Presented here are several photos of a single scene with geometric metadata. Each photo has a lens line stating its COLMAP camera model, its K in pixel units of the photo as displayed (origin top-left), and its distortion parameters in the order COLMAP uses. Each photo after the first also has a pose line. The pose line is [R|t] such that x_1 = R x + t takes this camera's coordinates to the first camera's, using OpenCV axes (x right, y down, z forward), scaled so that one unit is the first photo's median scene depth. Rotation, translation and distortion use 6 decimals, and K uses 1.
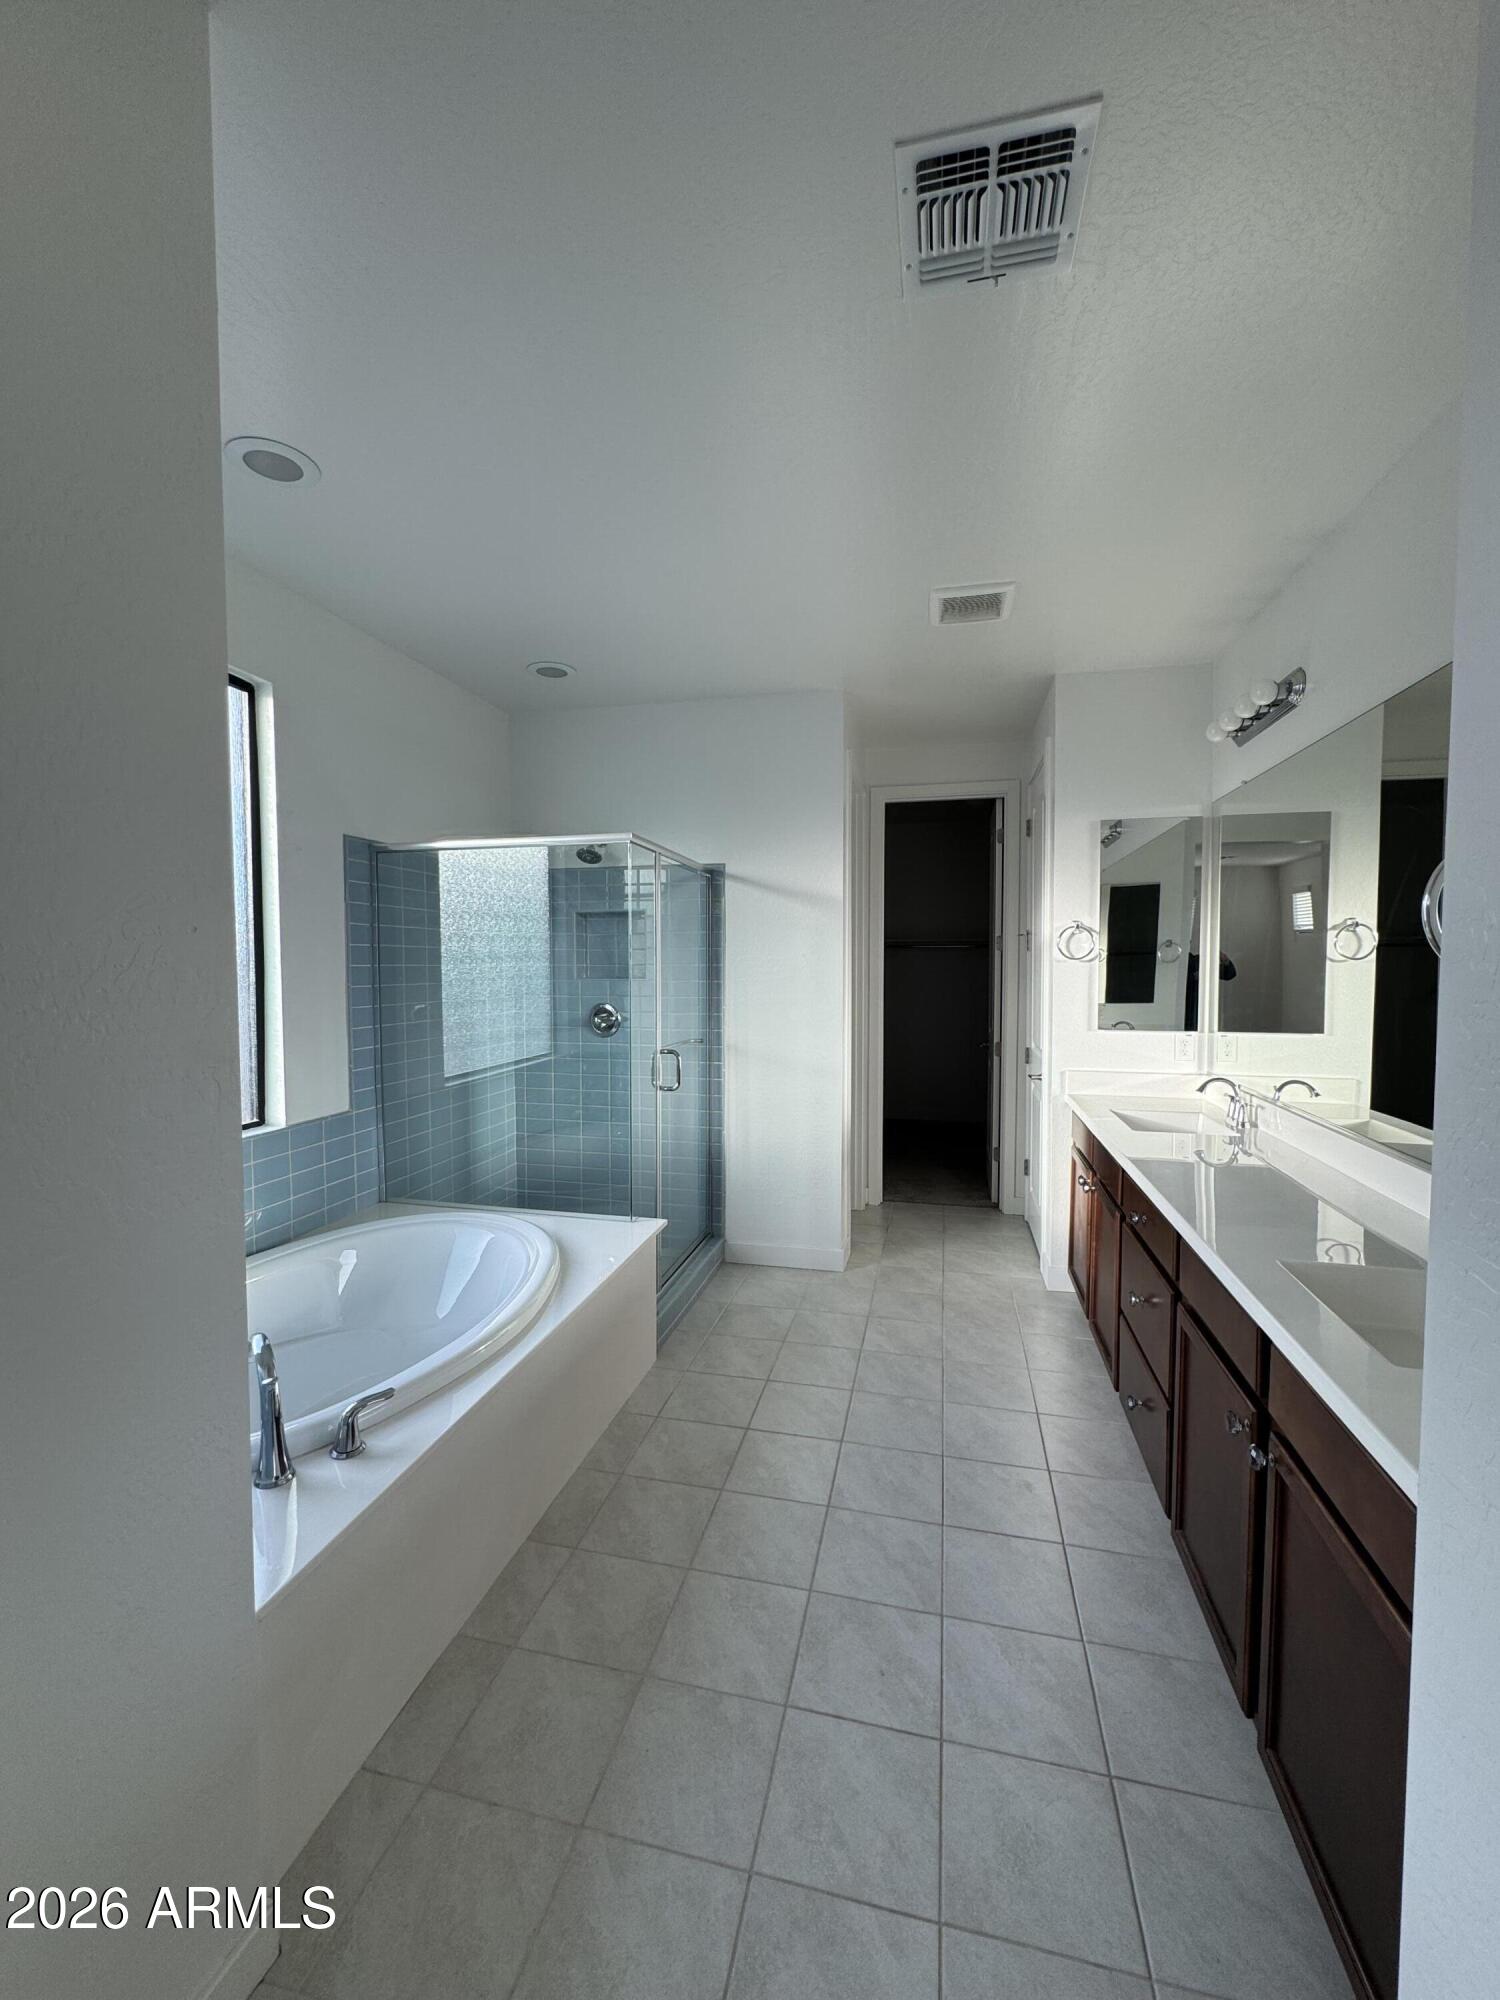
lens RADIAL K [[817.4, 0, 740.6], [0, 817.4, 994.0], [0, 0, 1]] dist [0.002613, 0.000256]
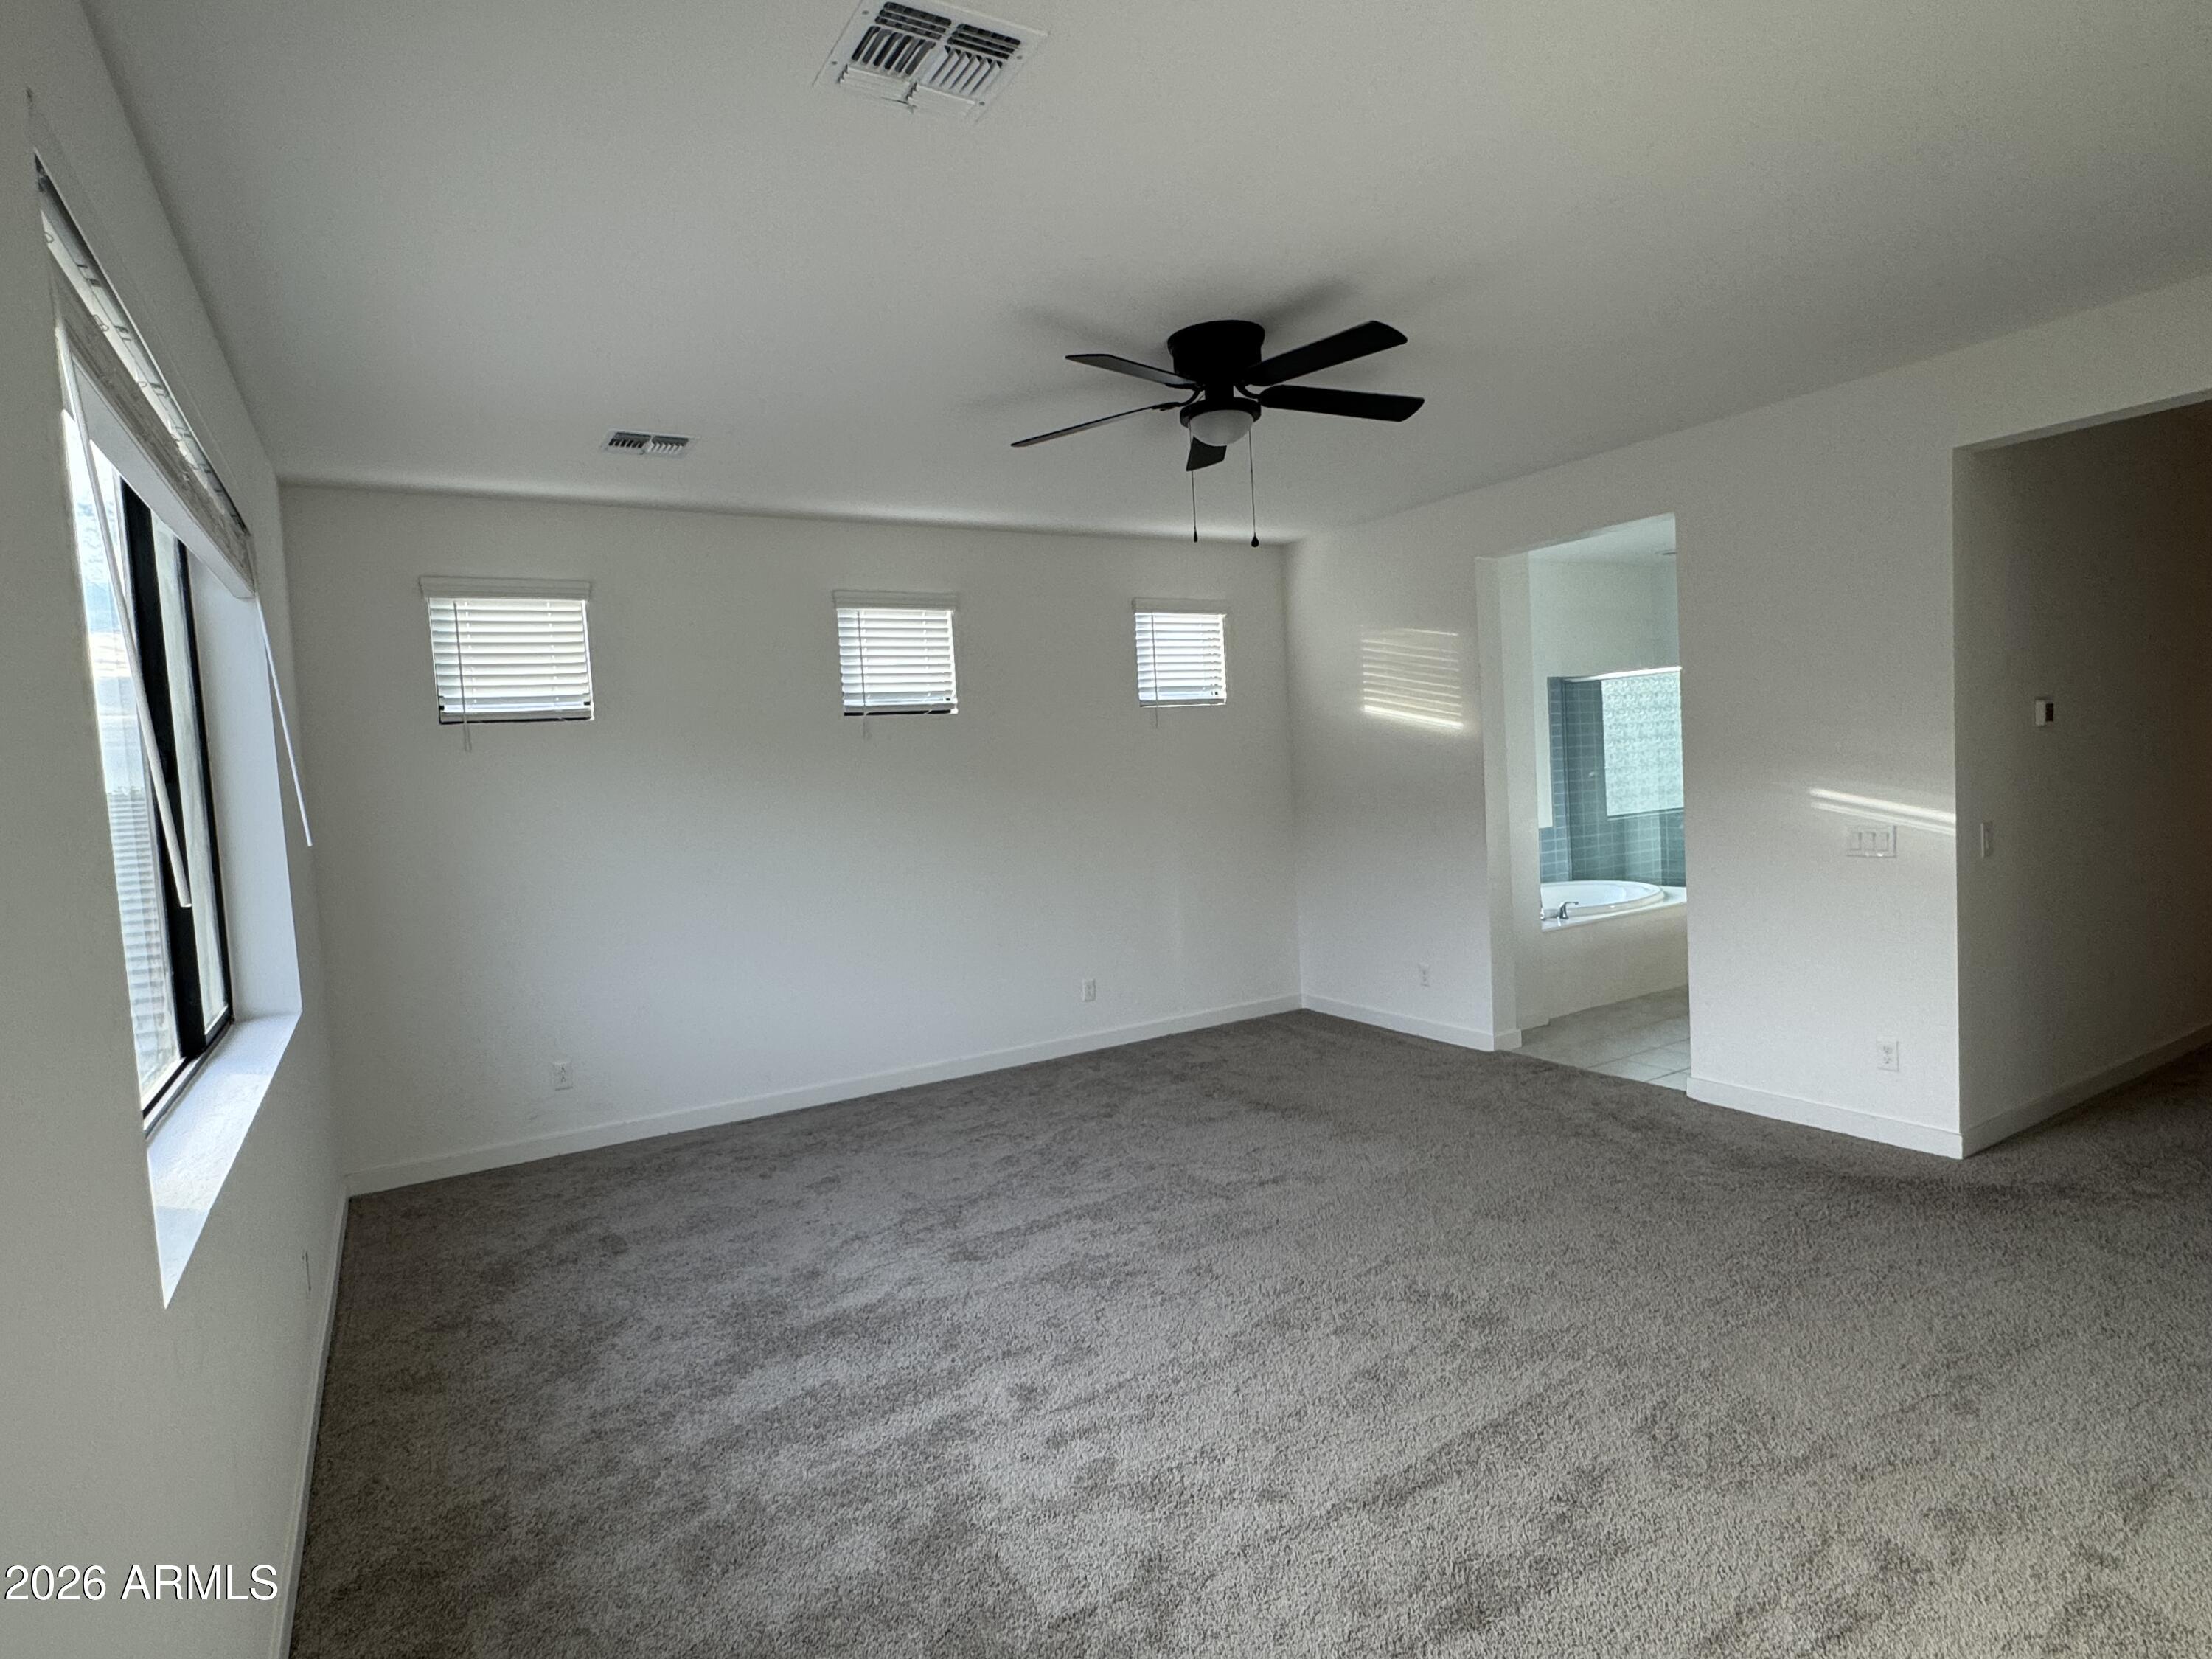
lens RADIAL K [[1133.9, 0, 1094.0], [0, 1133.9, 819.9], [0, 0, 1]] dist [-0.004941, -0.000770]
pose [[0.705630, -0.002890, -0.708574, 0.494847], [0.025384, 0.999453, 0.021202, 0.038968], [0.708125, -0.032947, 0.705318, -1.264915]]
